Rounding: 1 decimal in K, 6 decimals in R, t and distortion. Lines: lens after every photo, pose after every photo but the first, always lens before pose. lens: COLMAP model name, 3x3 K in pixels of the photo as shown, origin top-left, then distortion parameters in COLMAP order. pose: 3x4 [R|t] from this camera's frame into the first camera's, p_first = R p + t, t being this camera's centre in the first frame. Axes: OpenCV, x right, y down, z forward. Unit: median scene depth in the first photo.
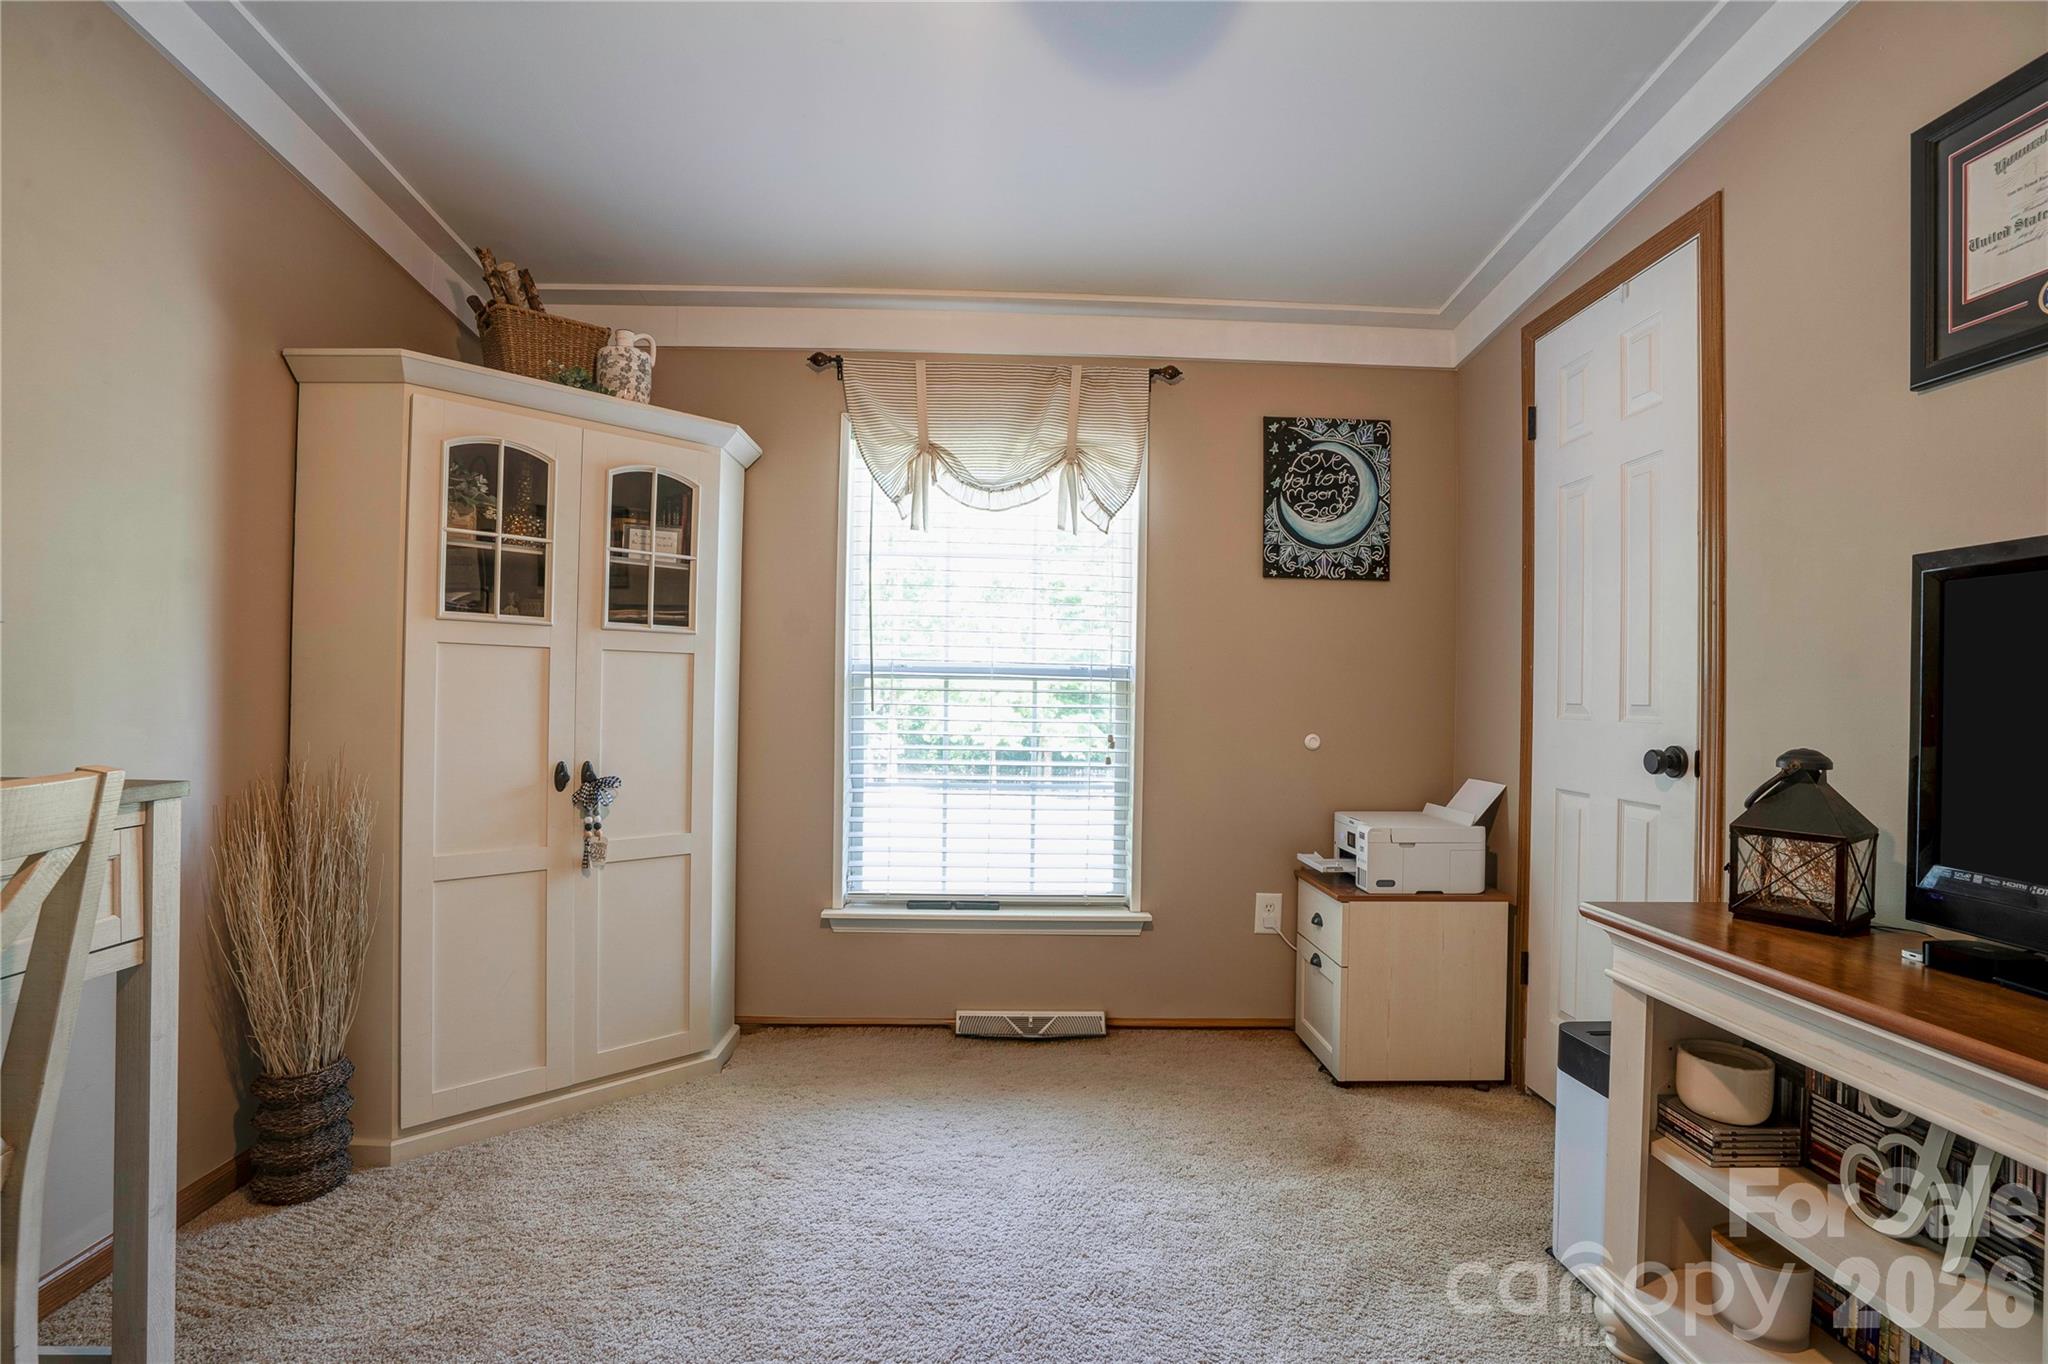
lens RADIAL K [[981.7, 0, 1023.9], [0, 981.7, 689.9], [0, 0, 1]] dist [-0.060229, 0.030232]
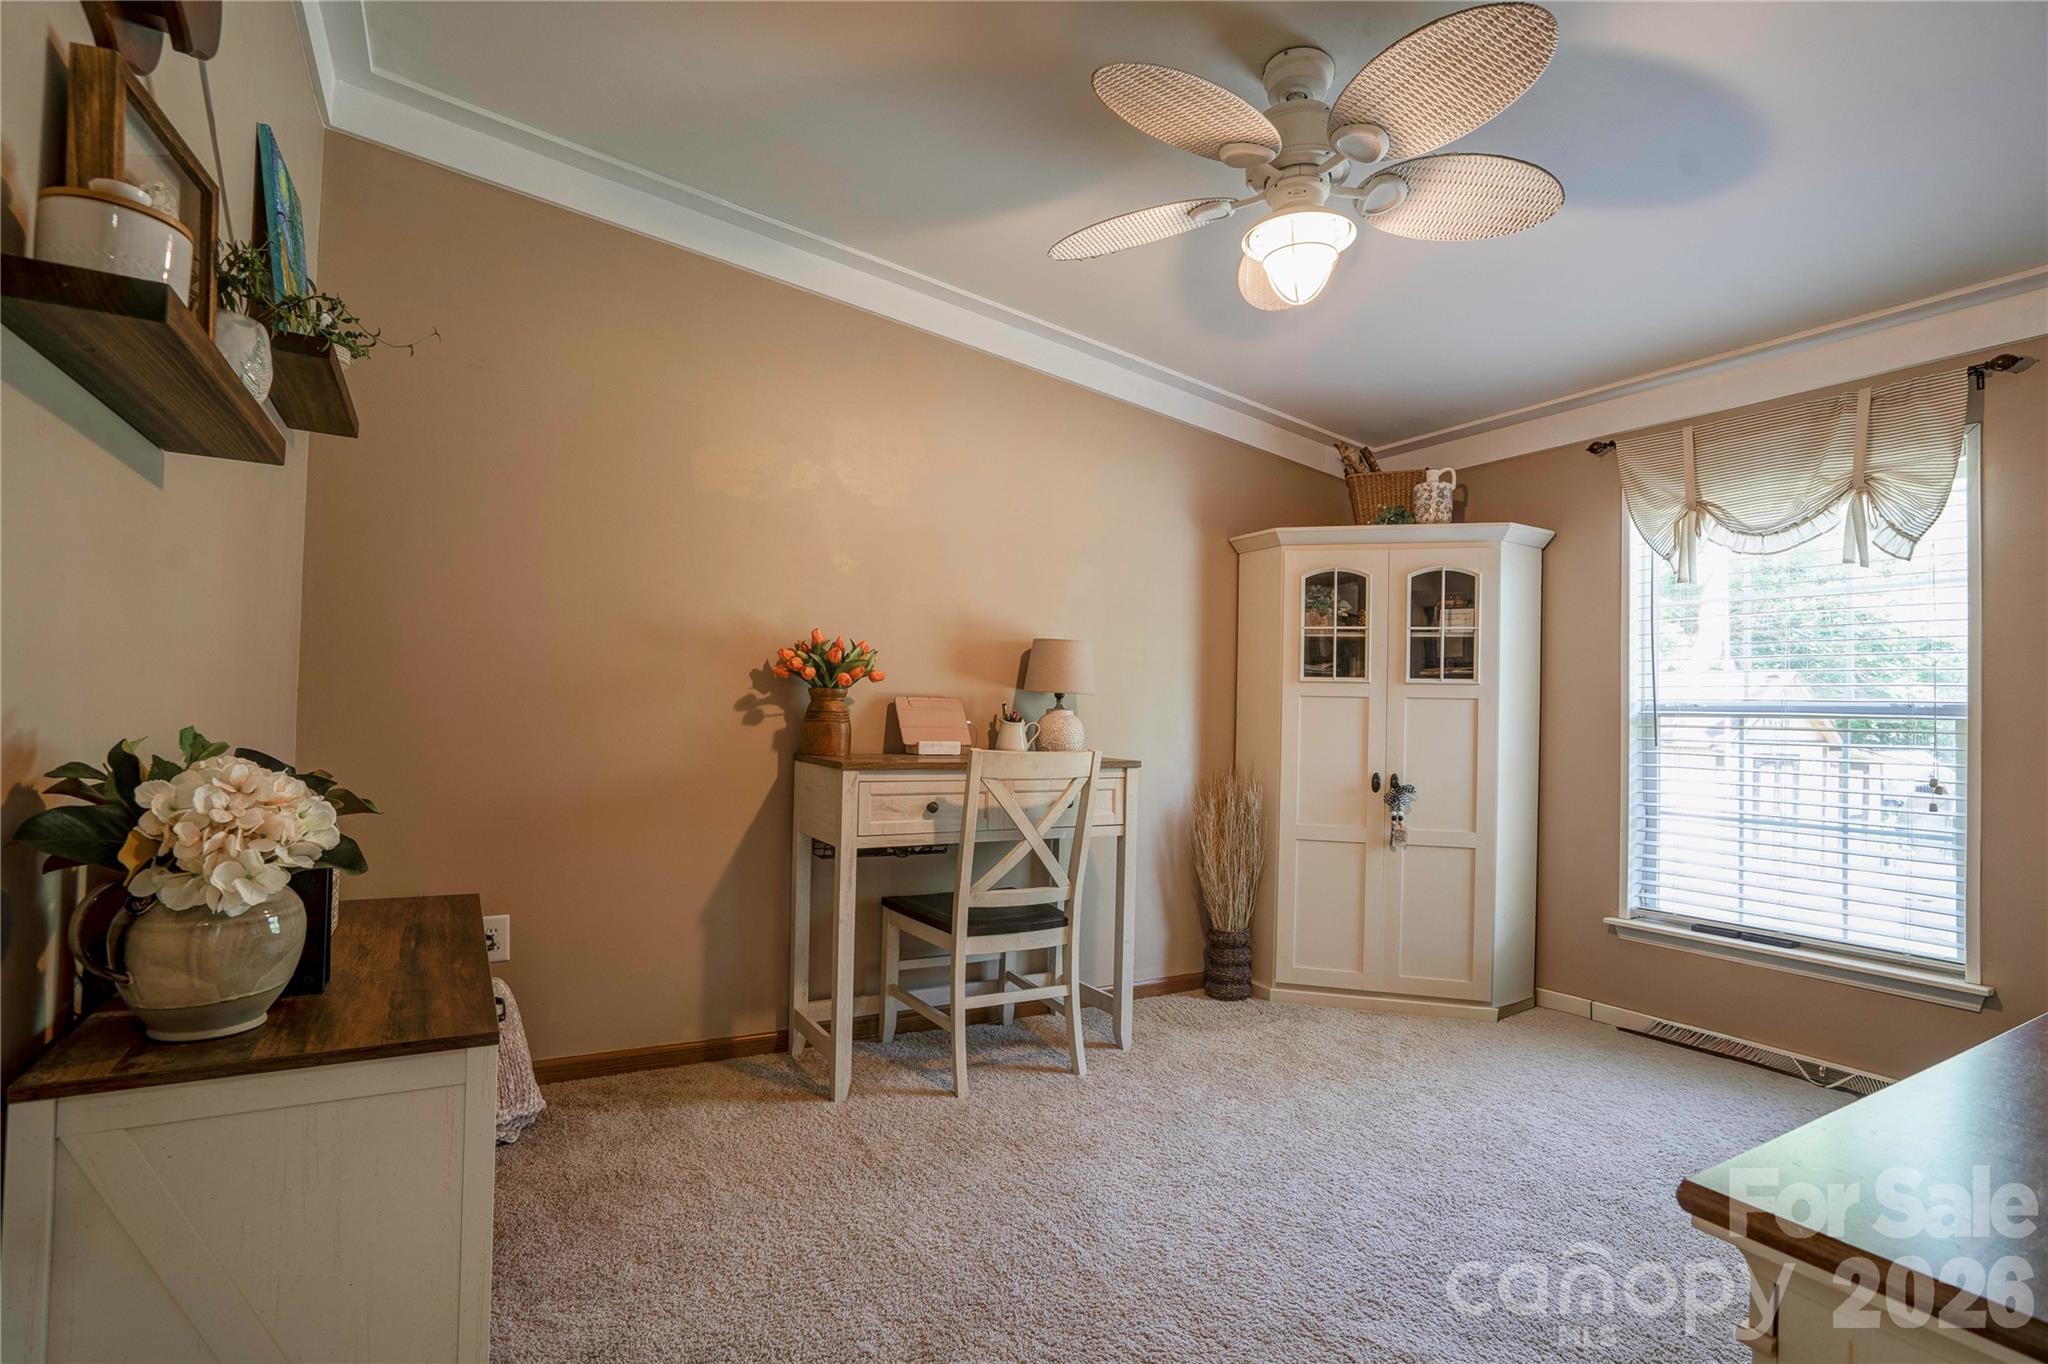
lens RADIAL K [[934.0, 0, 1002.7], [0, 934.0, 686.6], [0, 0, 1]] dist [0.003622, 0.001153]
pose [[0.465608, -0.030649, -0.884460, 0.491700], [-0.008886, 0.999188, -0.039302, 0.002325], [0.884946, 0.026159, 0.464958, -0.175874]]
